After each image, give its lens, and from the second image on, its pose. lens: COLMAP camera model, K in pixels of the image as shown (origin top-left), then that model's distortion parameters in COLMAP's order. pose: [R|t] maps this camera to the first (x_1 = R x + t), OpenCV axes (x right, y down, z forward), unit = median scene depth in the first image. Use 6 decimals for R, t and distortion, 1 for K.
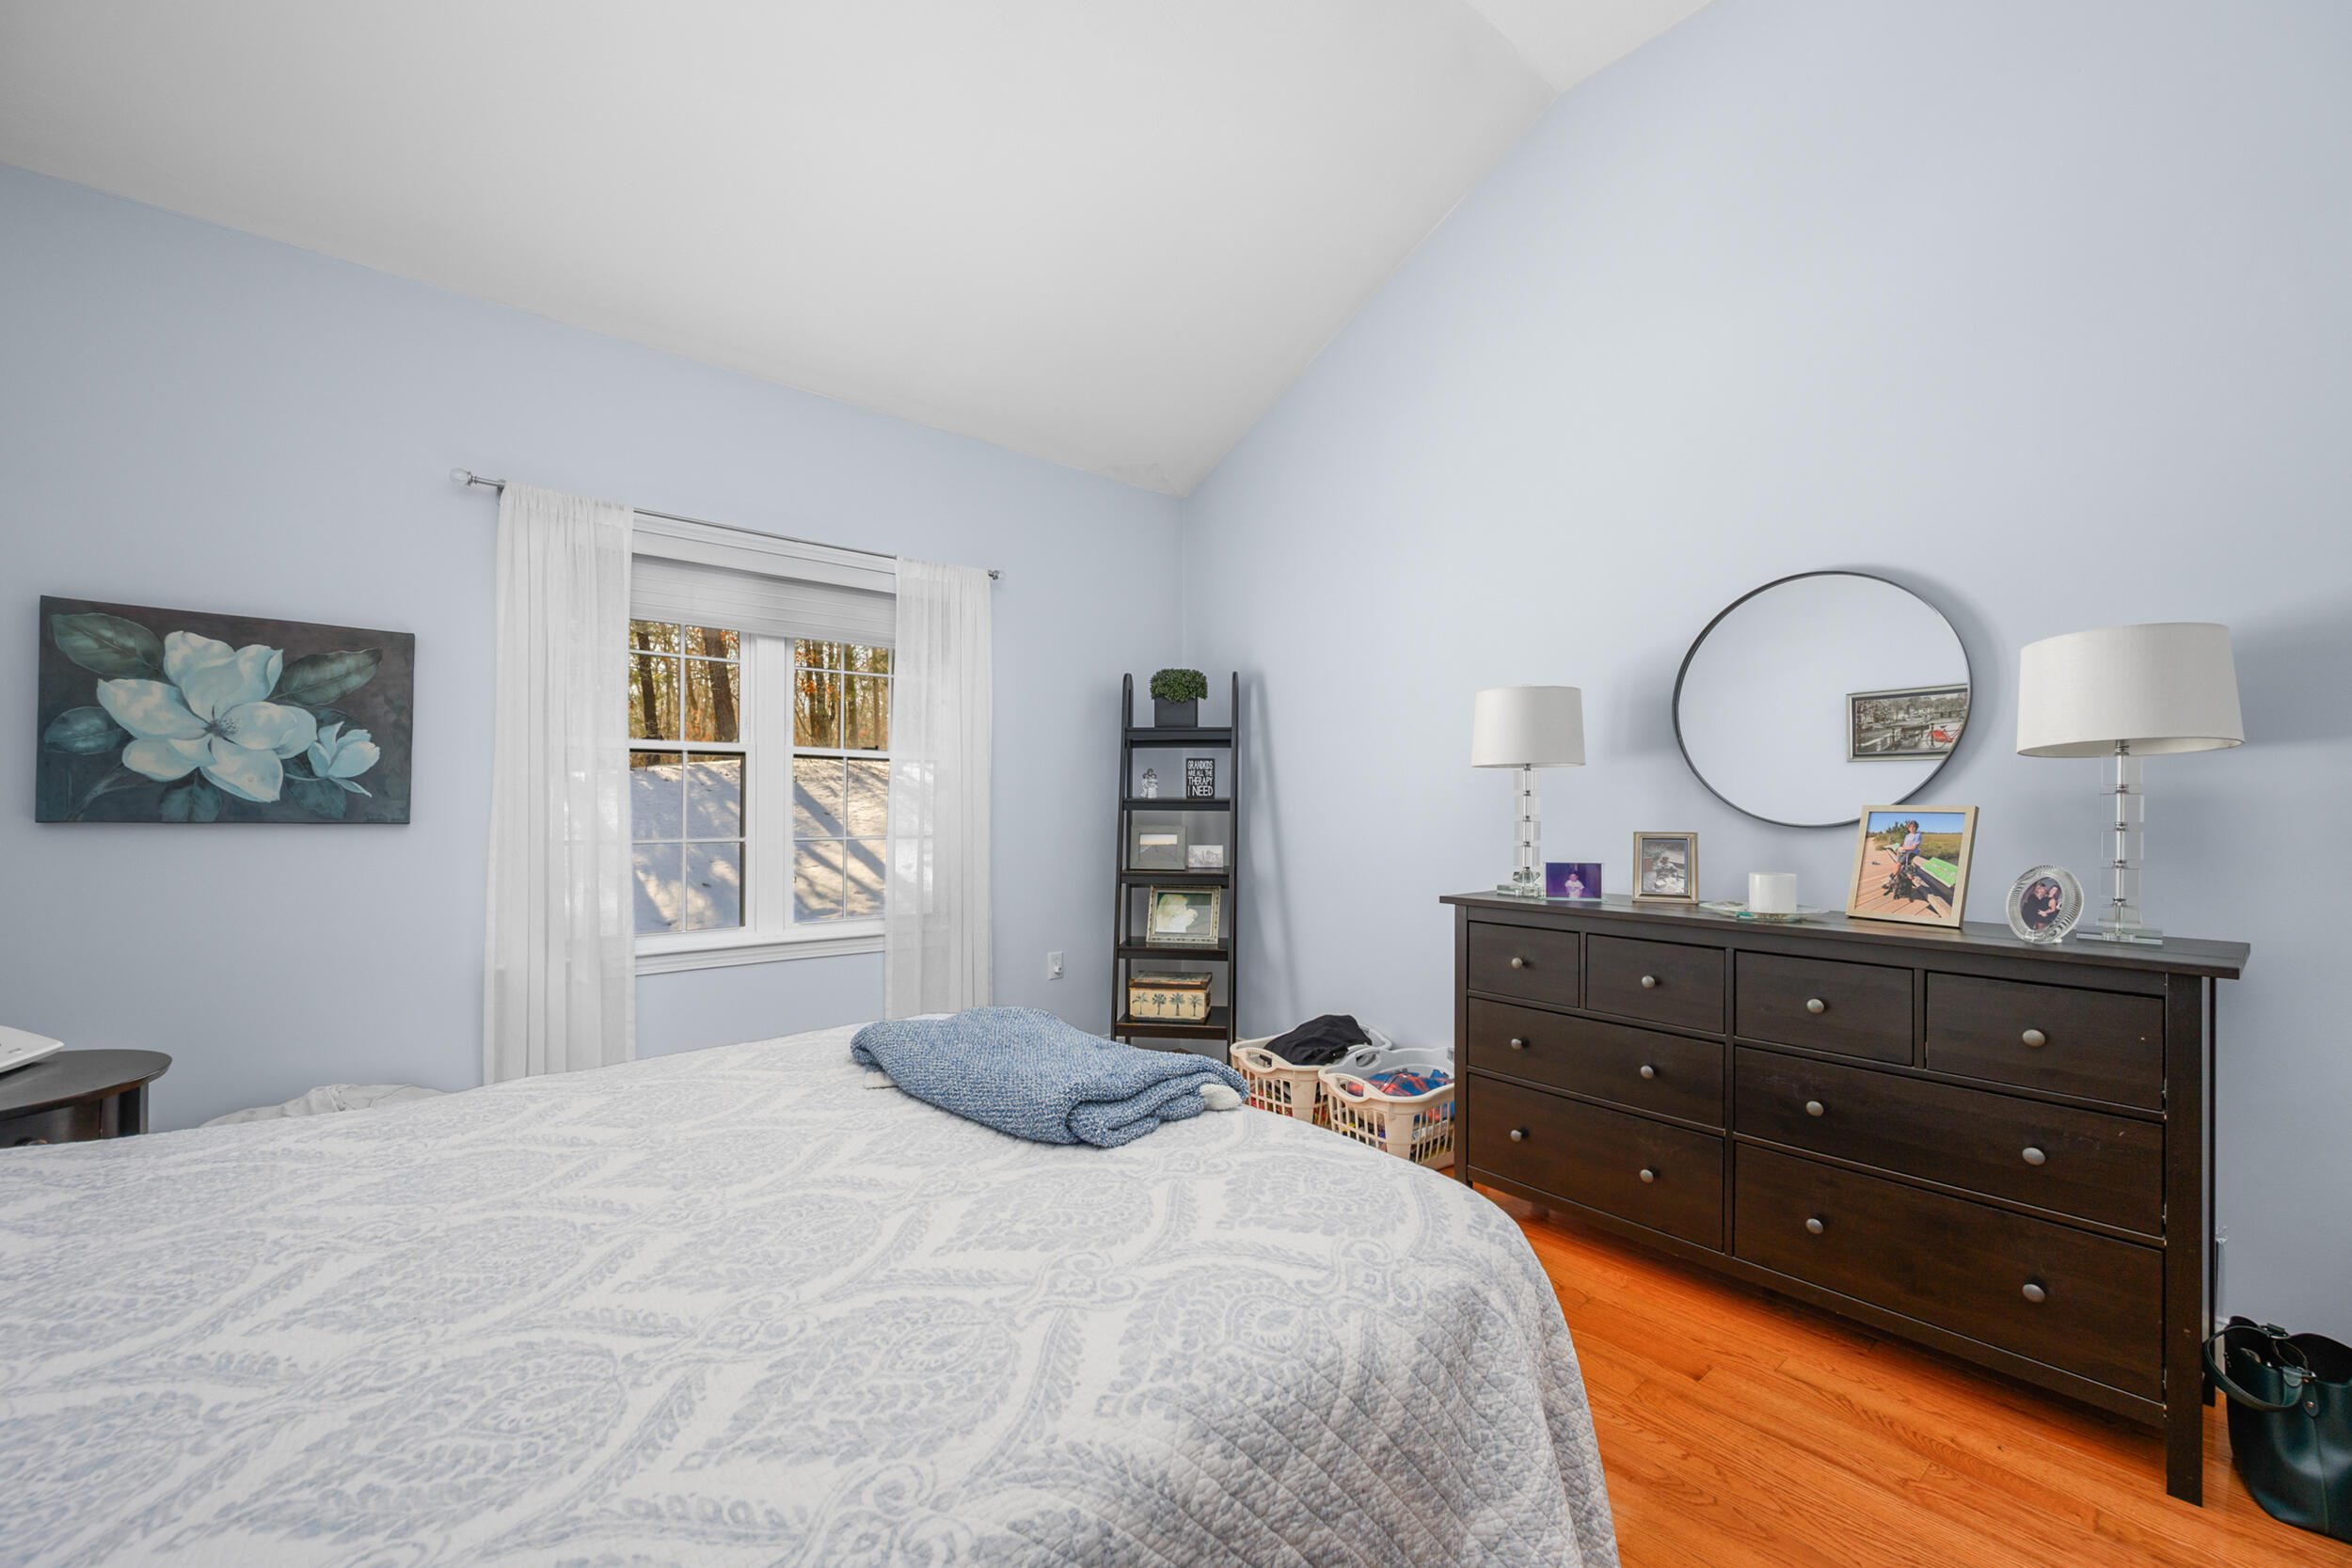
lens RADIAL K [[924.4, 0, 1170.0], [0, 924.4, 807.3], [0, 0, 1]] dist [0.000885, 0.000262]
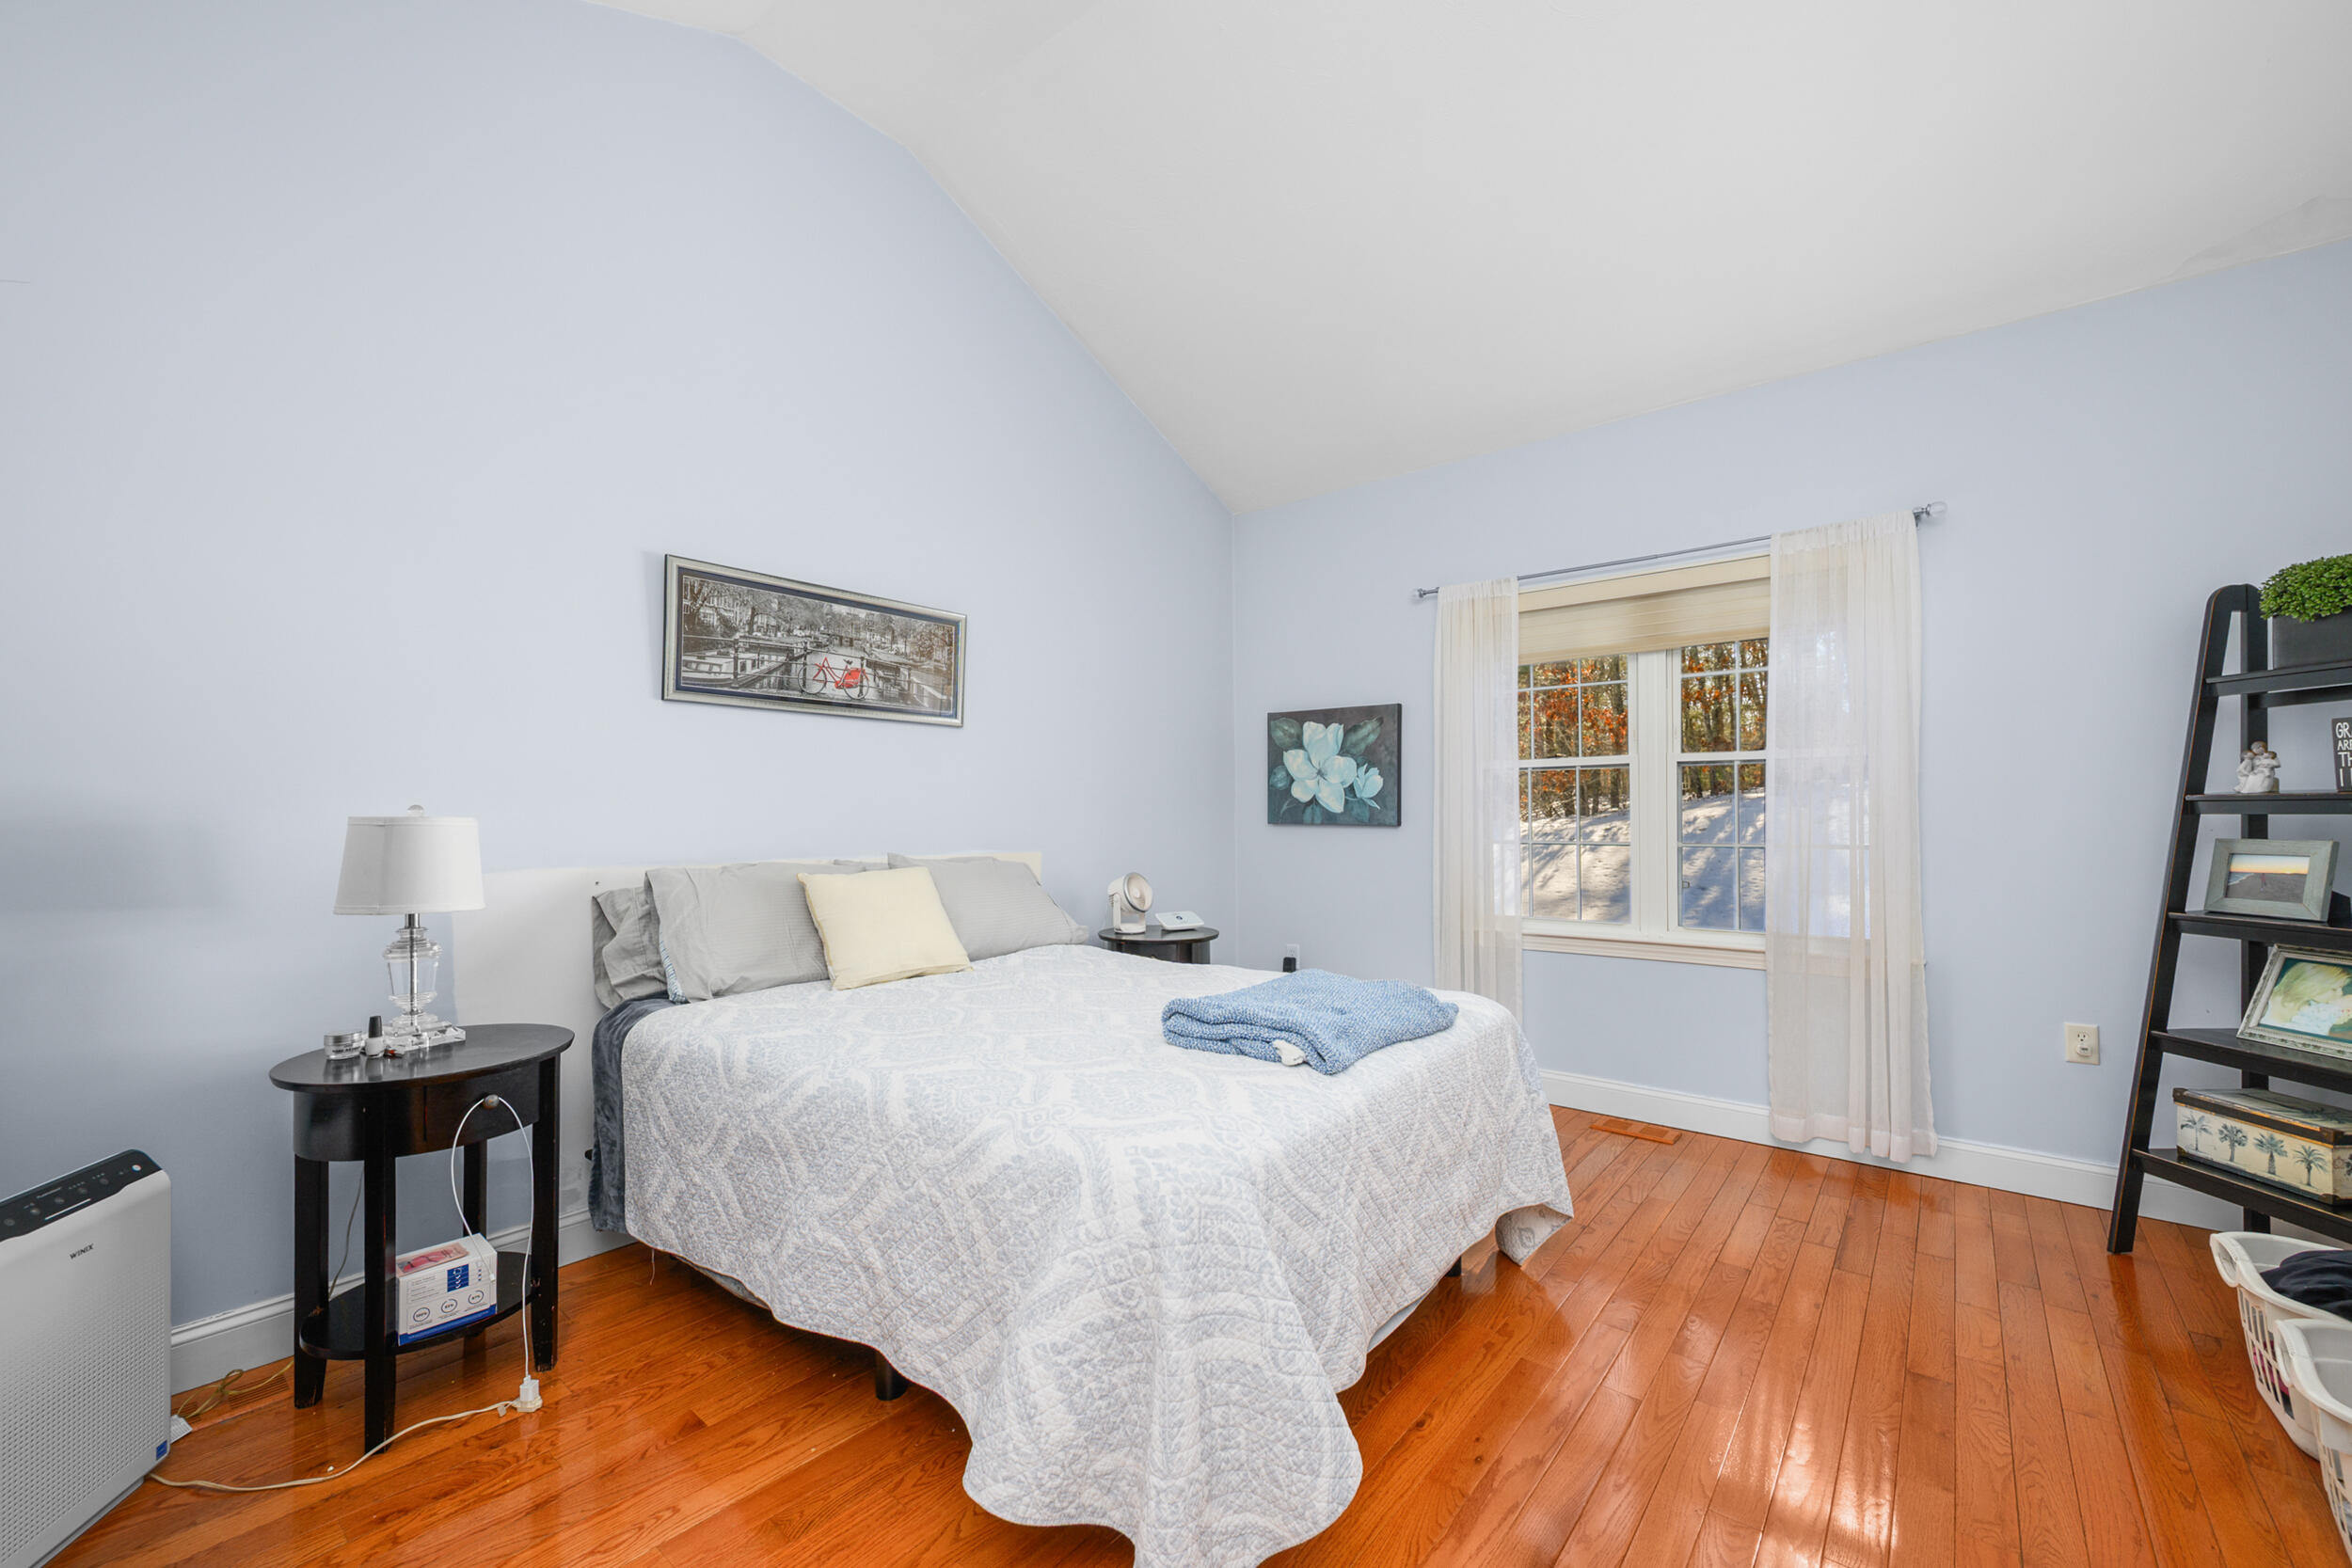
lens RADIAL K [[924.4, 0, 1170.0], [0, 924.4, 807.3], [0, 0, 1]] dist [0.000885, 0.000262]
pose [[0.204971, -0.013990, -0.978668, 0.650316], [0.004904, 0.999900, -0.013267, 0.004969], [0.978756, -0.002080, 0.205019, 0.329144]]
